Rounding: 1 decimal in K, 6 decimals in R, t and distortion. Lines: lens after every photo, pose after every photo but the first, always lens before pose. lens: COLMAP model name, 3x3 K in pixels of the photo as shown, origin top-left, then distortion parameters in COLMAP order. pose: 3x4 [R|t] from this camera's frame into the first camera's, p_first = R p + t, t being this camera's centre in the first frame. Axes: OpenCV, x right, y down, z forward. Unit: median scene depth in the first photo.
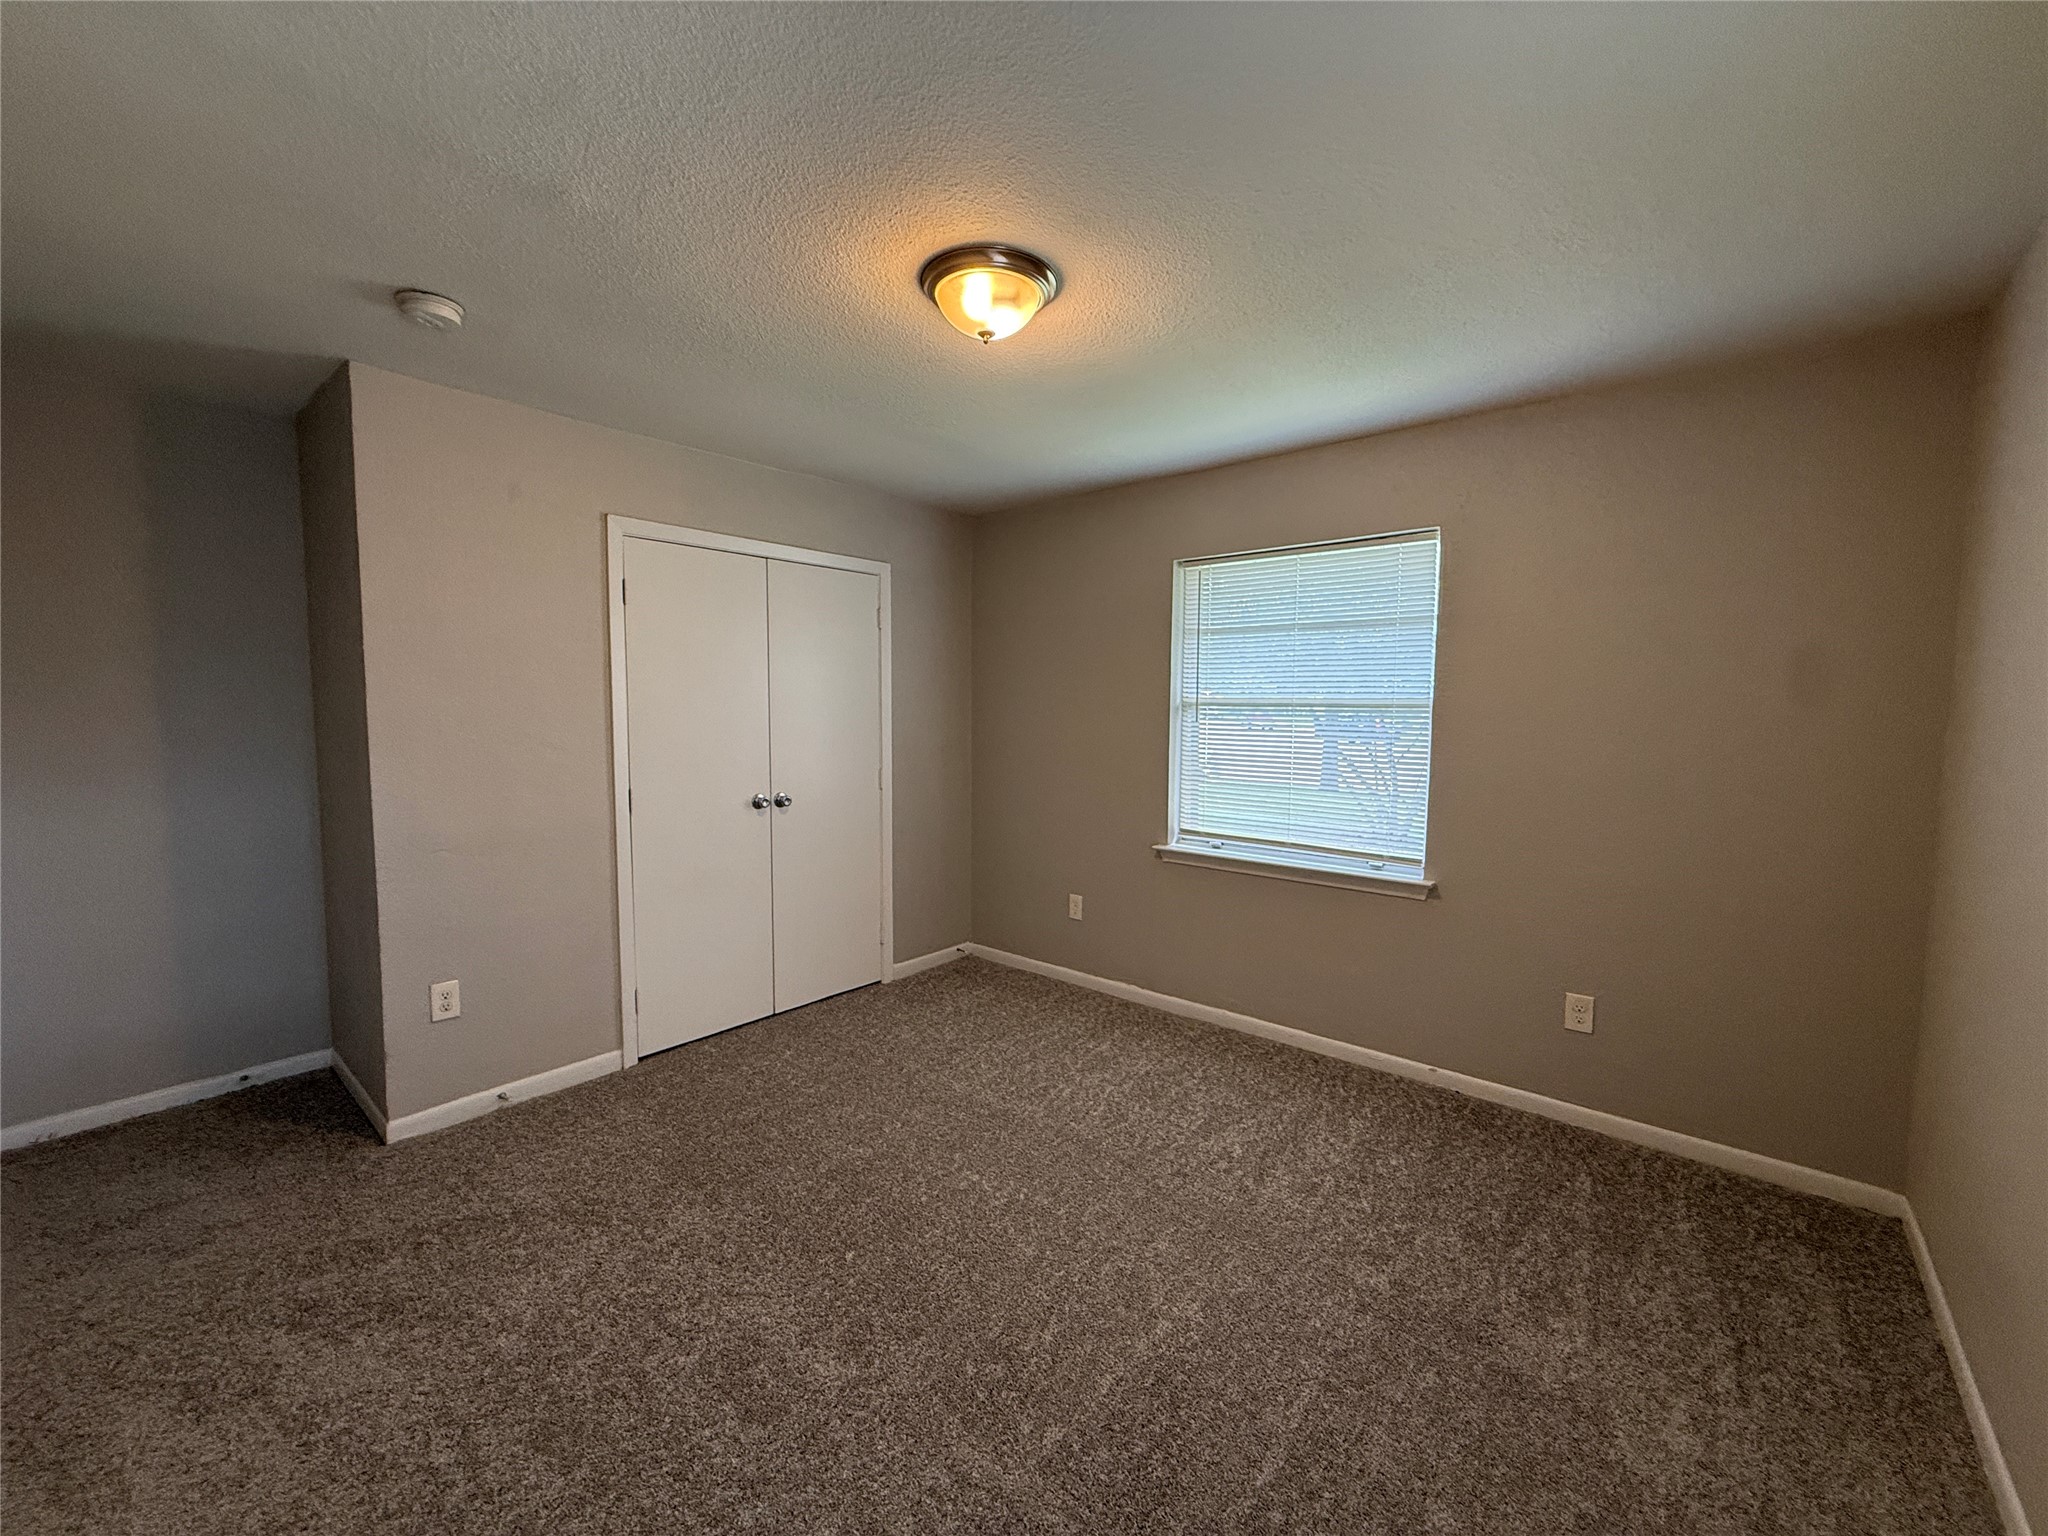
lens RADIAL K [[817.8, 0, 1021.5], [0, 817.8, 764.4], [0, 0, 1]] dist [-0.000757, 0.000462]
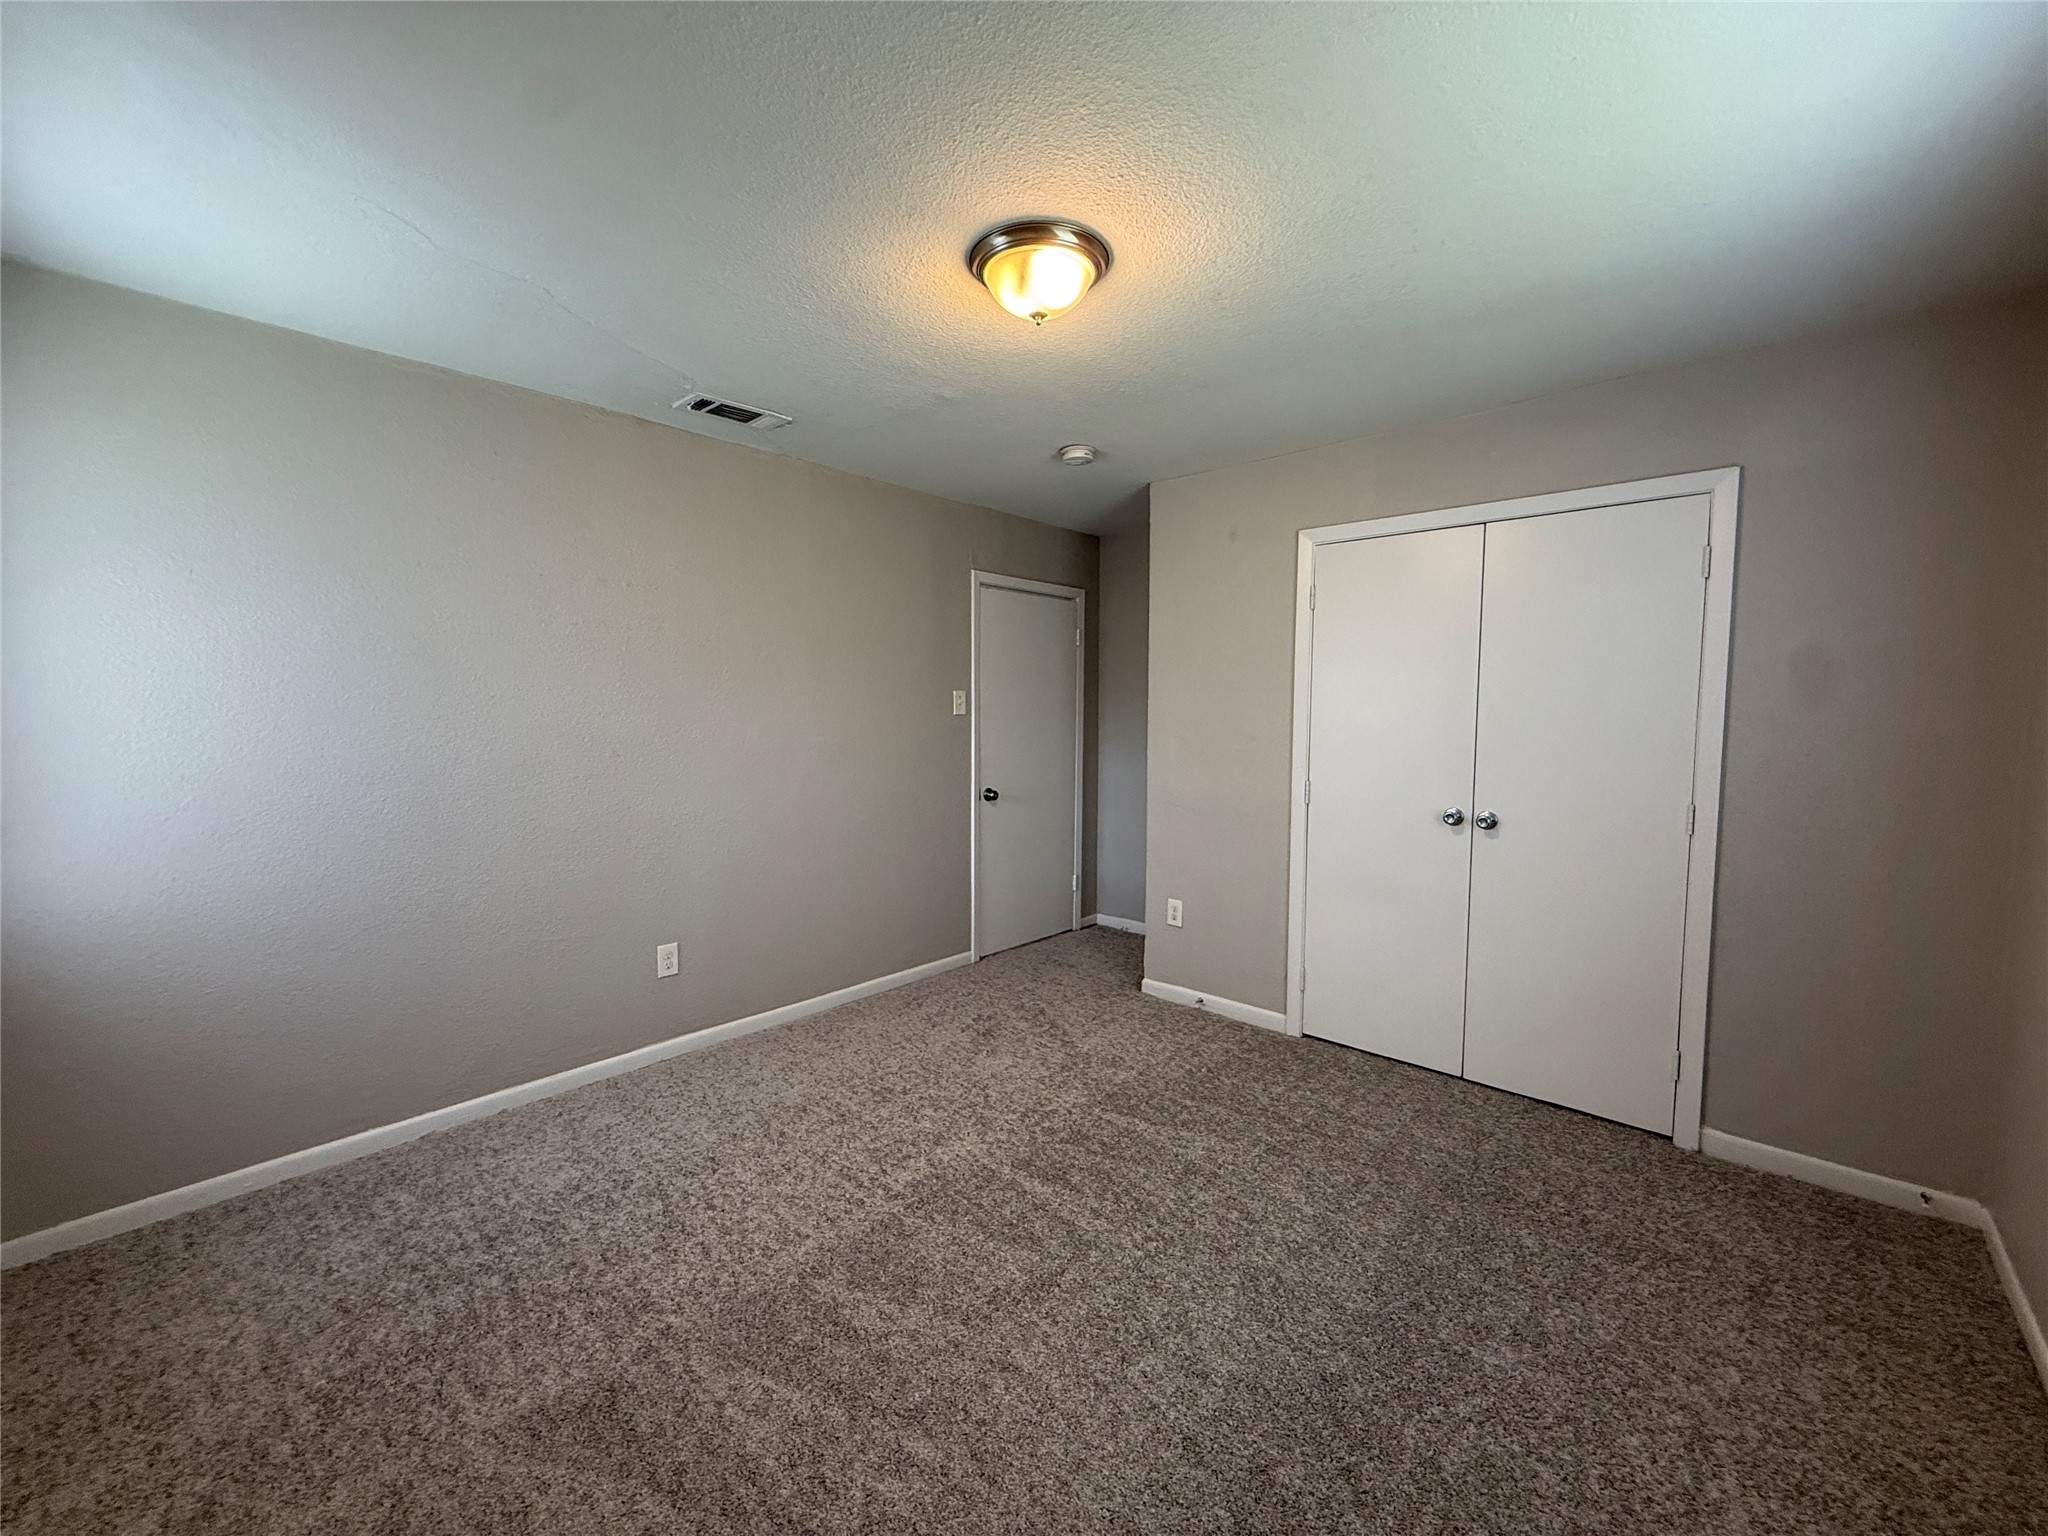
lens RADIAL K [[817.8, 0, 1021.5], [0, 817.8, 764.4], [0, 0, 1]] dist [-0.000757, 0.000462]
pose [[-0.035383, 0.068332, -0.997035, 0.596417], [-0.071970, 0.994895, 0.070740, -0.040932], [0.996779, 0.074260, -0.030284, 0.648096]]
